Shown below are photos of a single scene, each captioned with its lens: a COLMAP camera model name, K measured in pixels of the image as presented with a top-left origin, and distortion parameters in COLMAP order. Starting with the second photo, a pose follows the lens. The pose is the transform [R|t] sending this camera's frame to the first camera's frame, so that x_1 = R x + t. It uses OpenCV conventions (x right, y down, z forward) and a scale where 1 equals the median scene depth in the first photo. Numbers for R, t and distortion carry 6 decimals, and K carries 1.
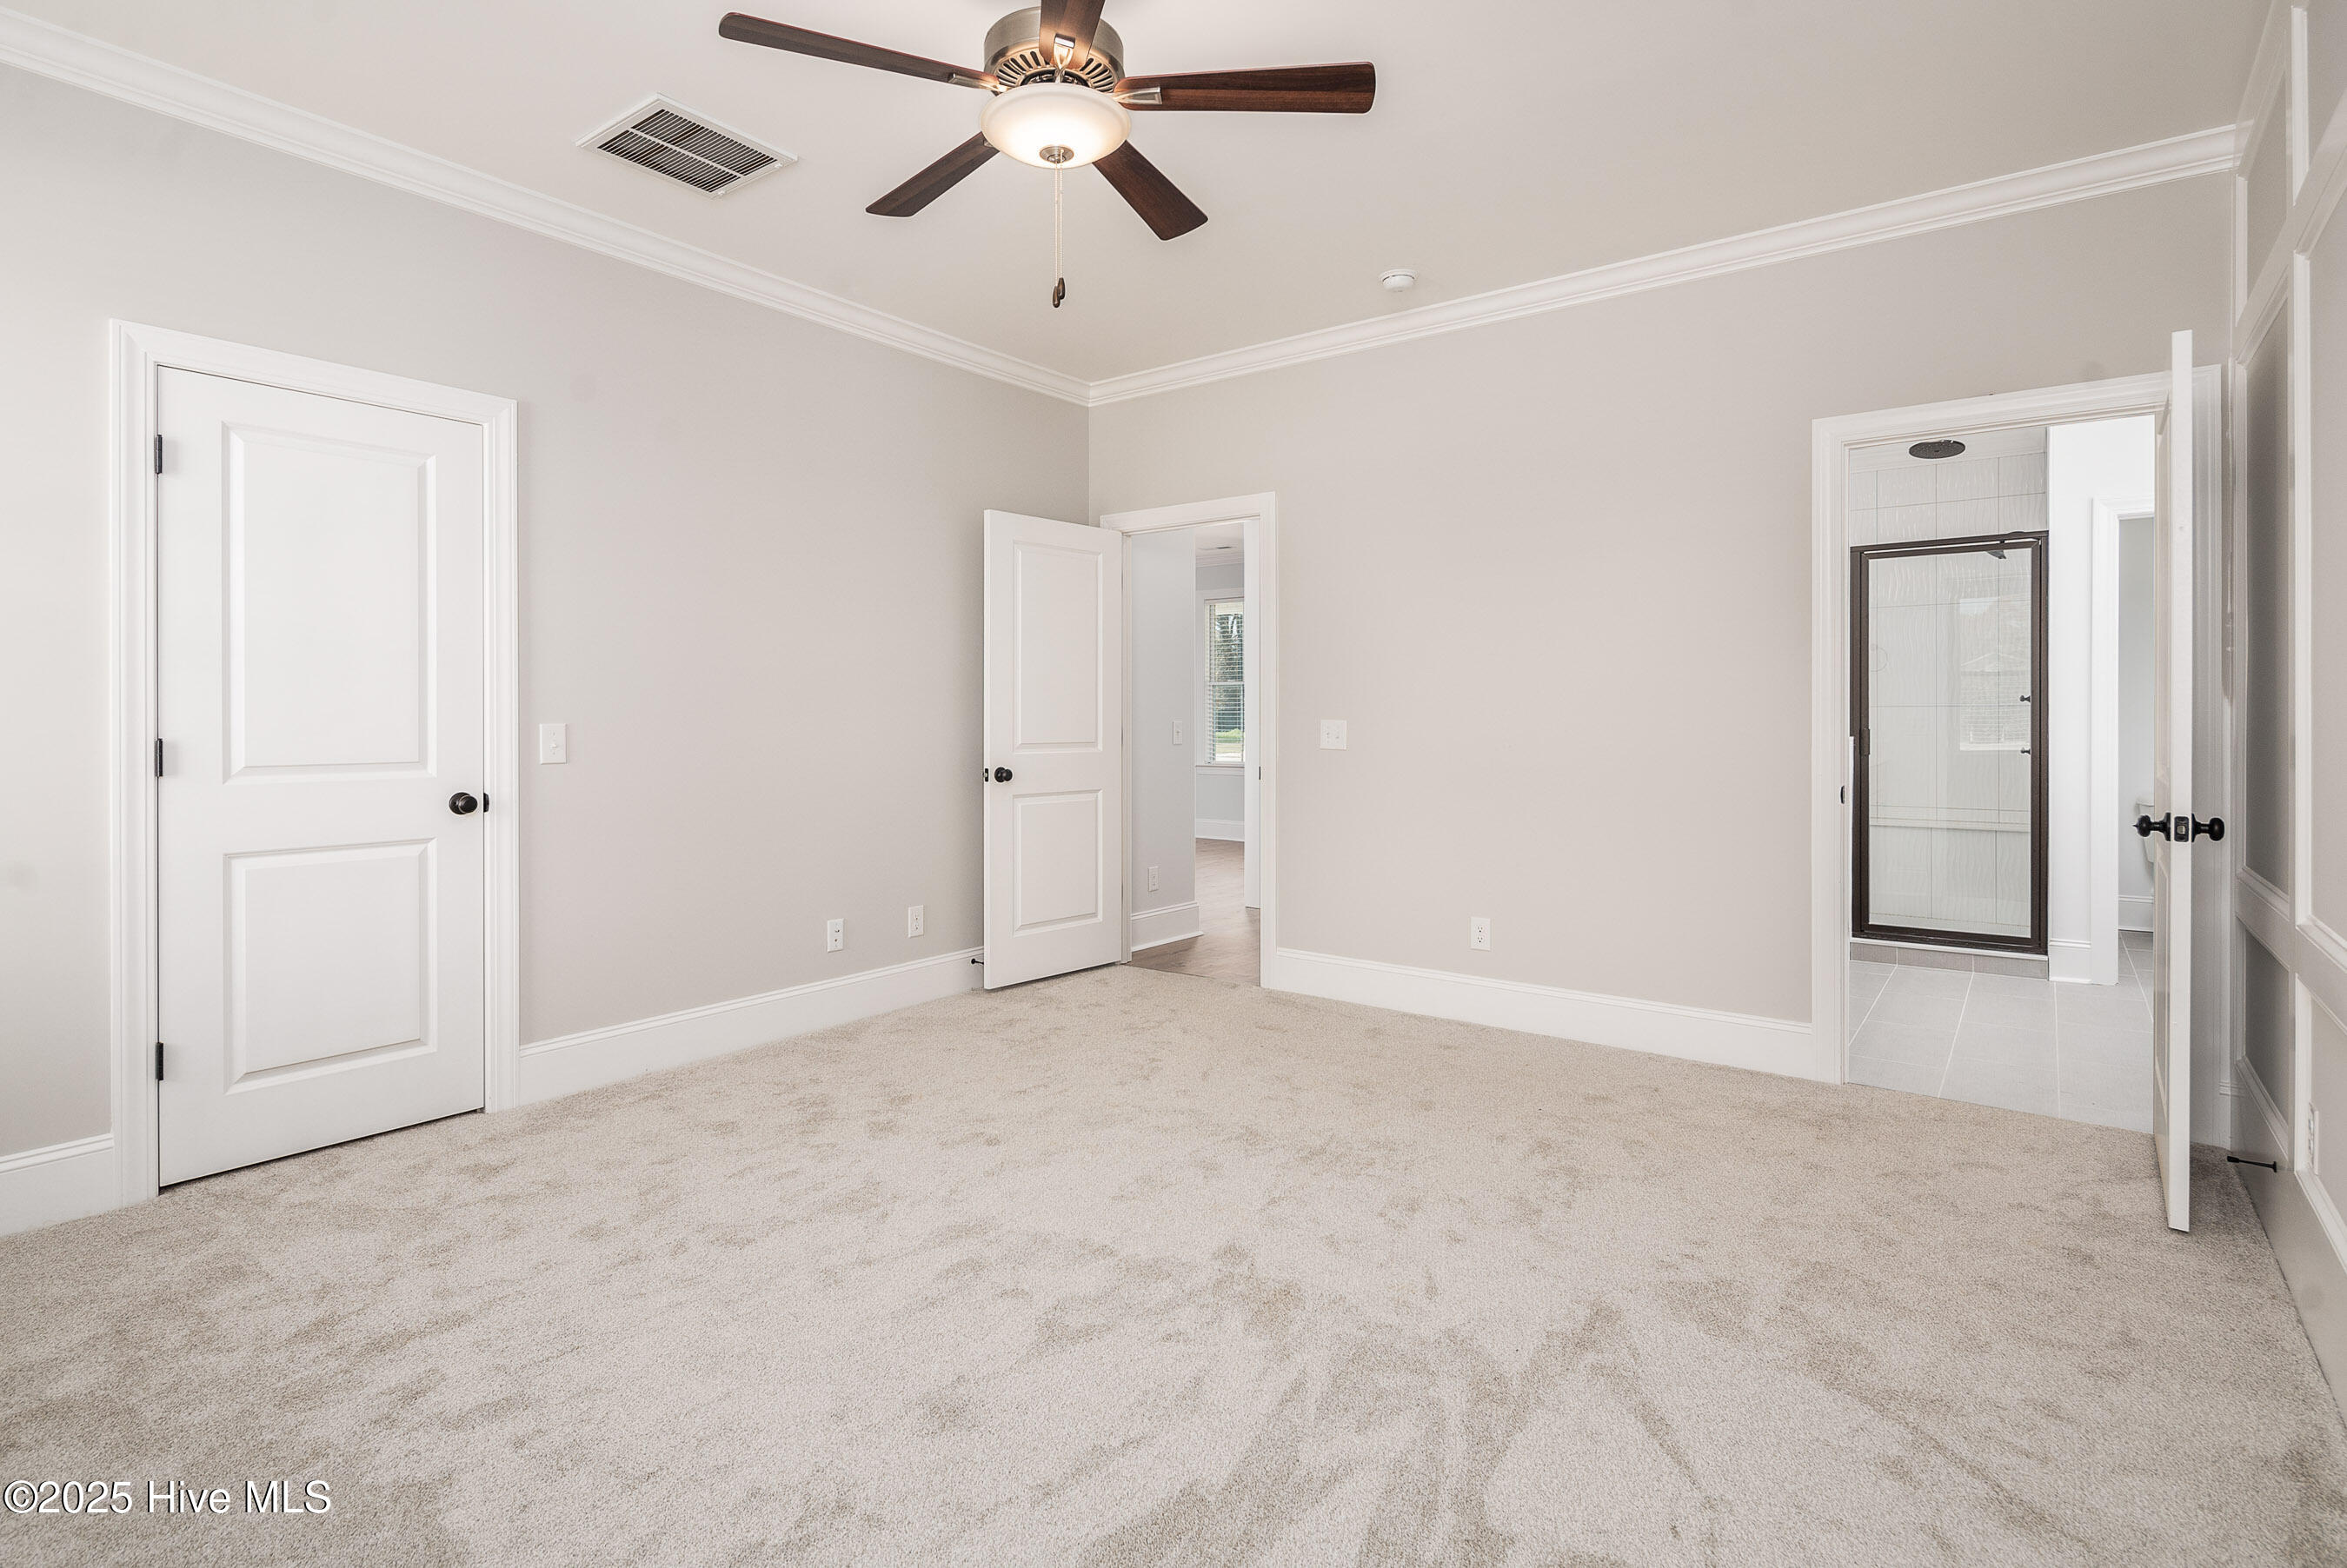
lens RADIAL K [[1158.5, 0, 1168.7], [0, 1158.5, 735.0], [0, 0, 1]] dist [0.000657, -0.000341]
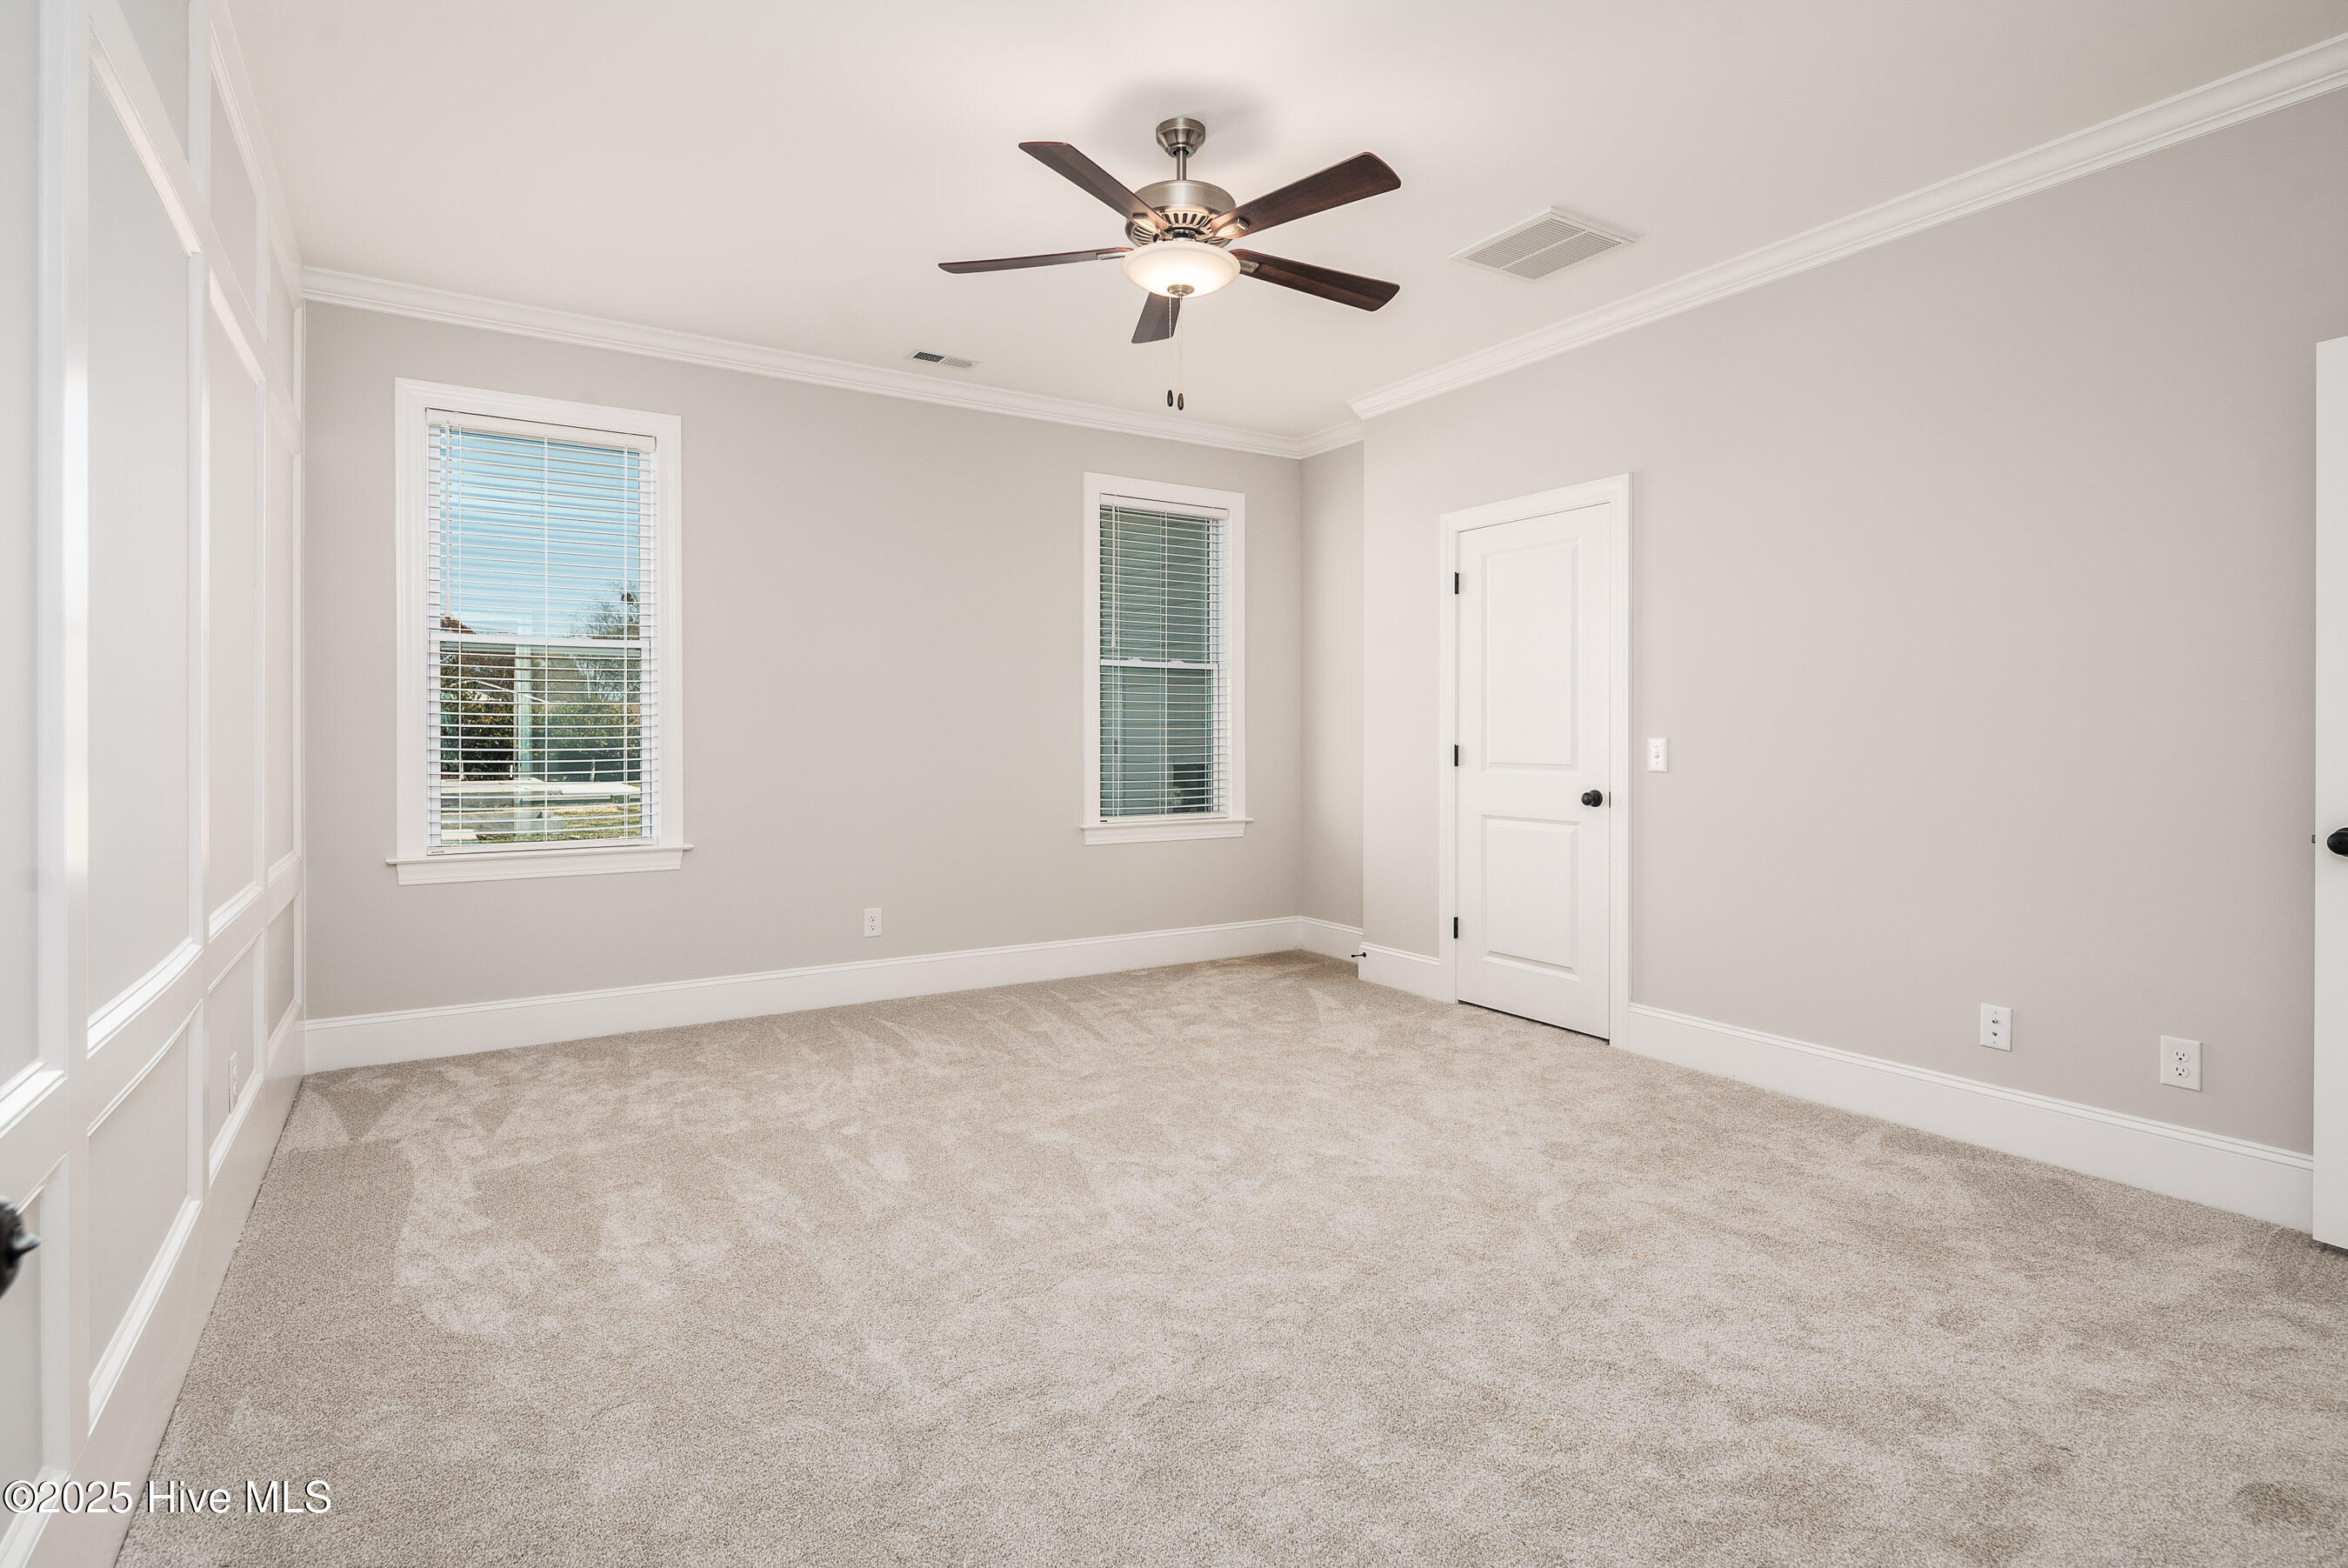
lens RADIAL K [[1134.8, 0, 1169.7], [0, 1134.8, 733.7], [0, 0, 1]] dist [0.000506, 0.000400]
pose [[-0.337261, 0.002397, -0.941408, 0.734282], [-0.011721, 0.999909, 0.006745, -0.015991], [0.941338, 0.013309, -0.337202, 0.961955]]
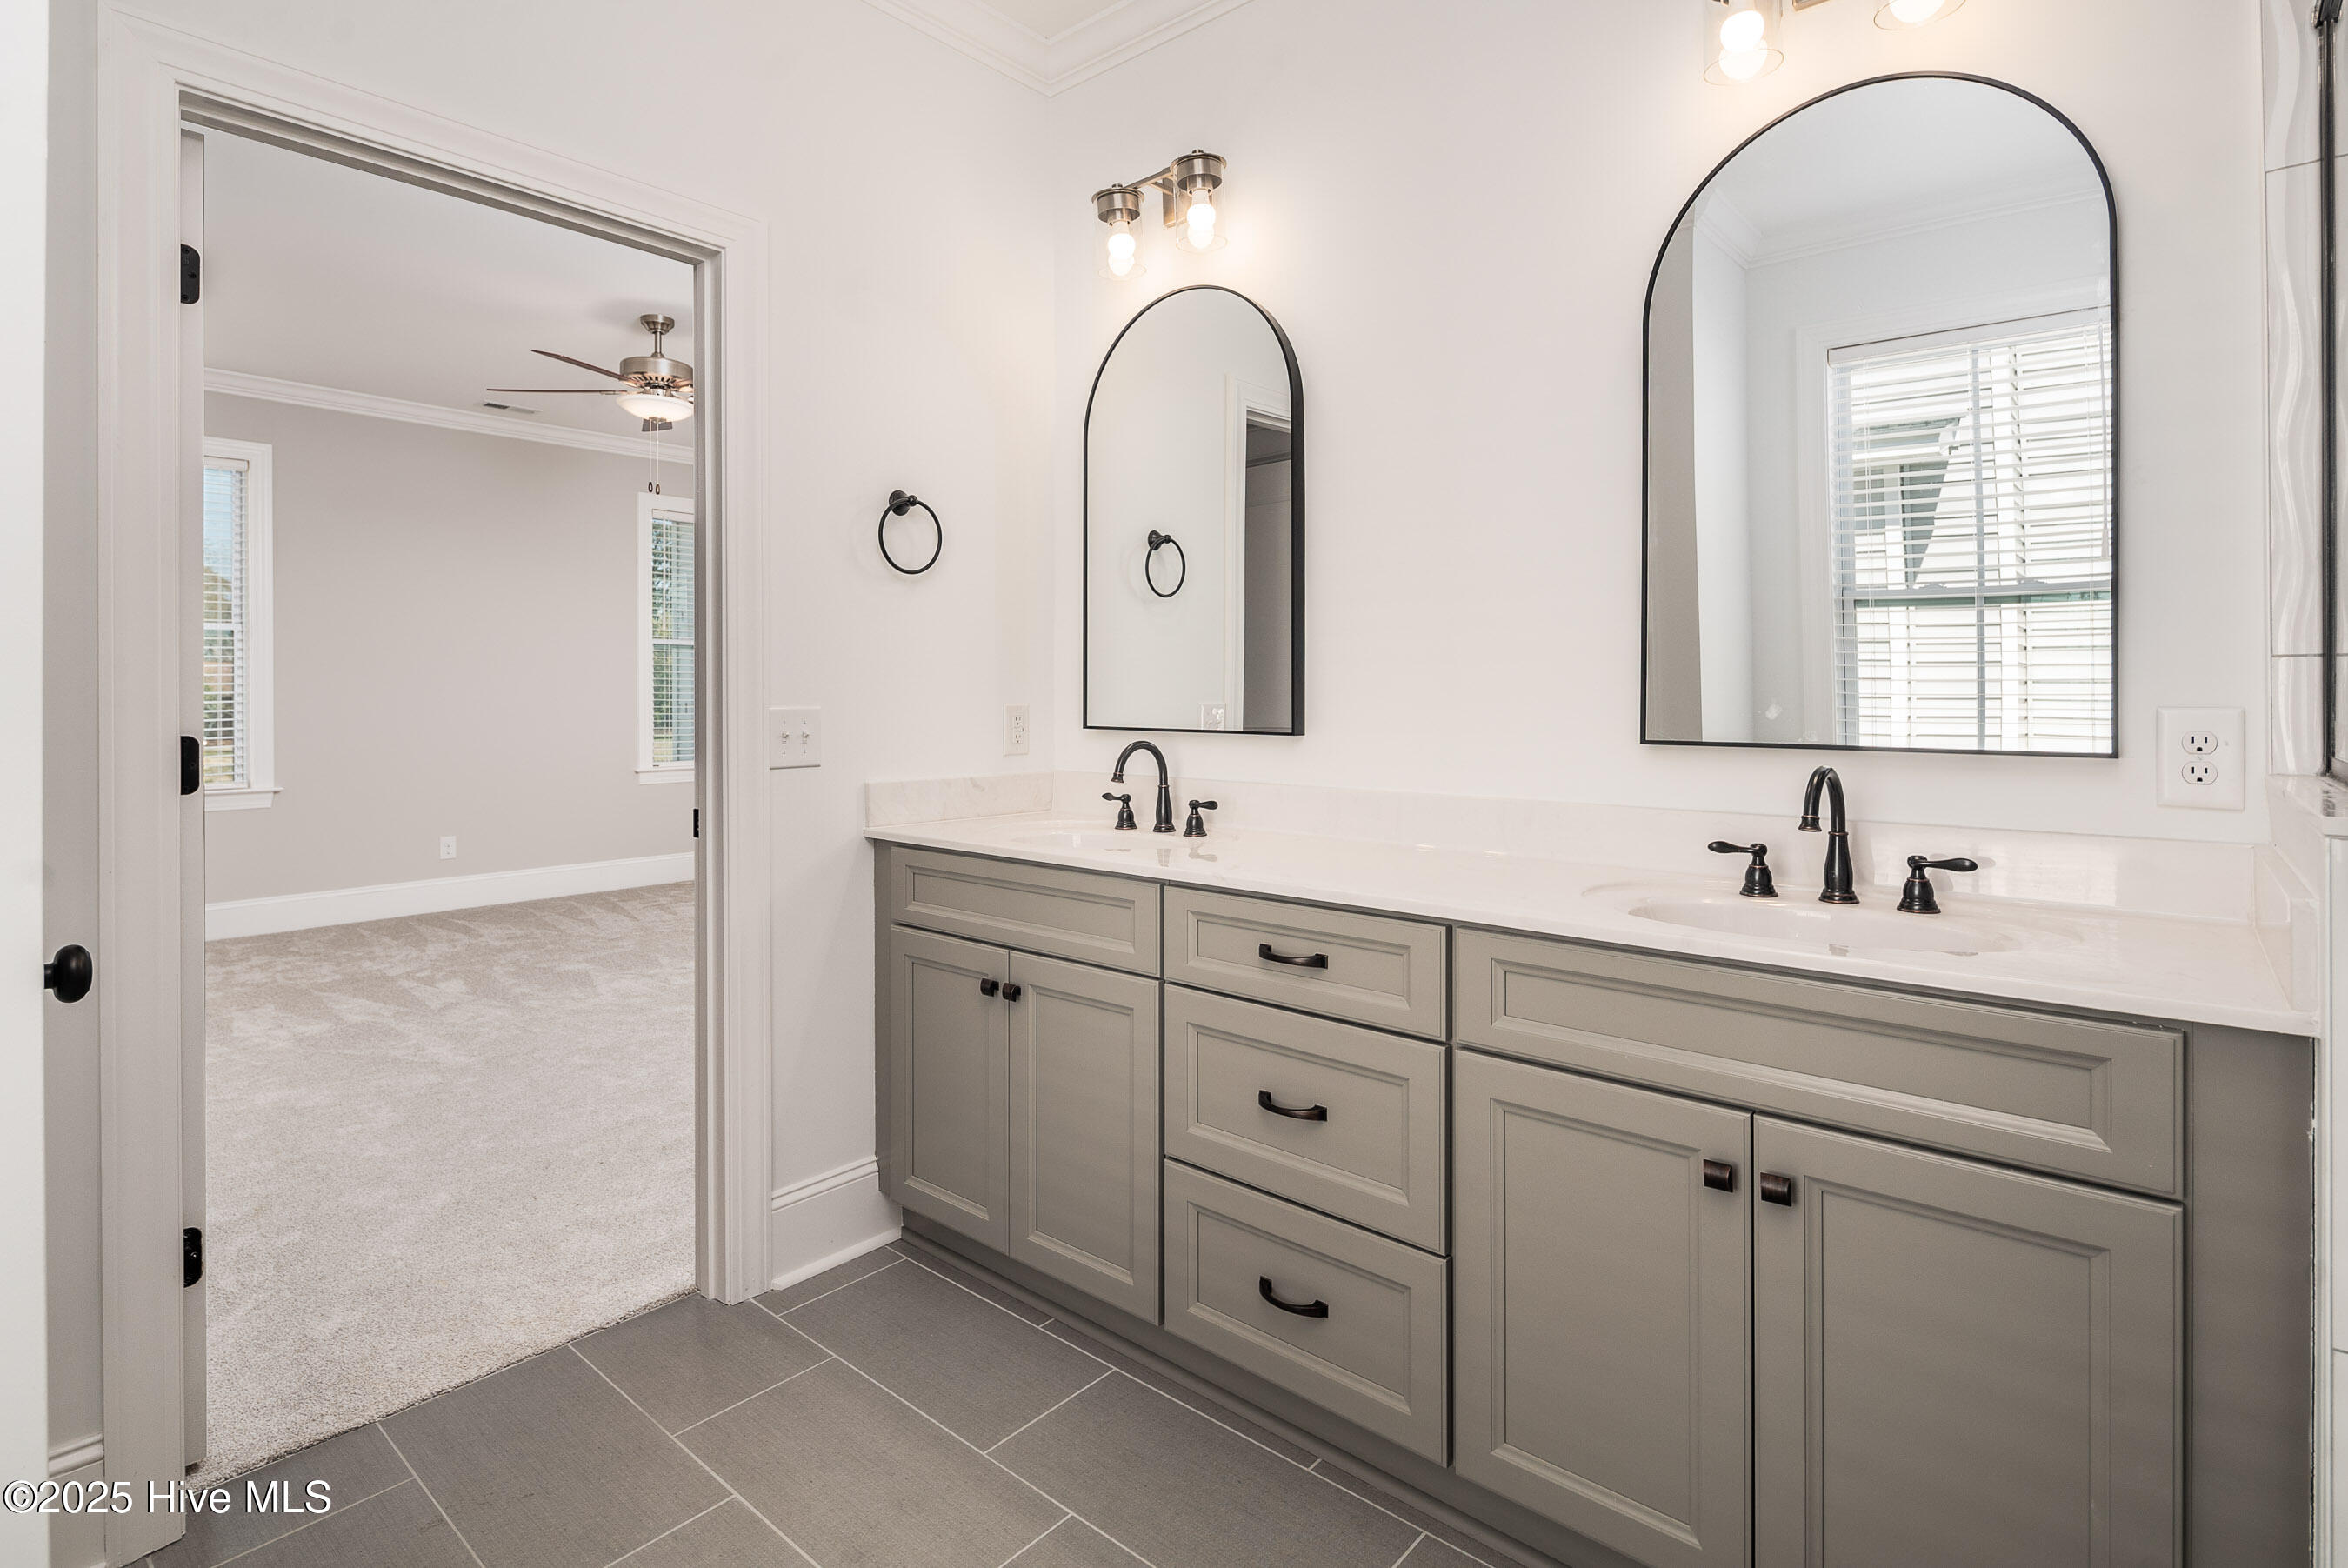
lens RADIAL K [[1161.3, 0, 1173.6], [0, 1161.3, 686.6], [0, 0, 1]] dist [-0.000056, -0.000268]
pose [[-0.059072, -0.002914, -0.998249, 1.258562], [-0.009186, 0.999955, -0.002375, -0.025812], [0.998211, 0.009030, -0.059096, 1.364744]]
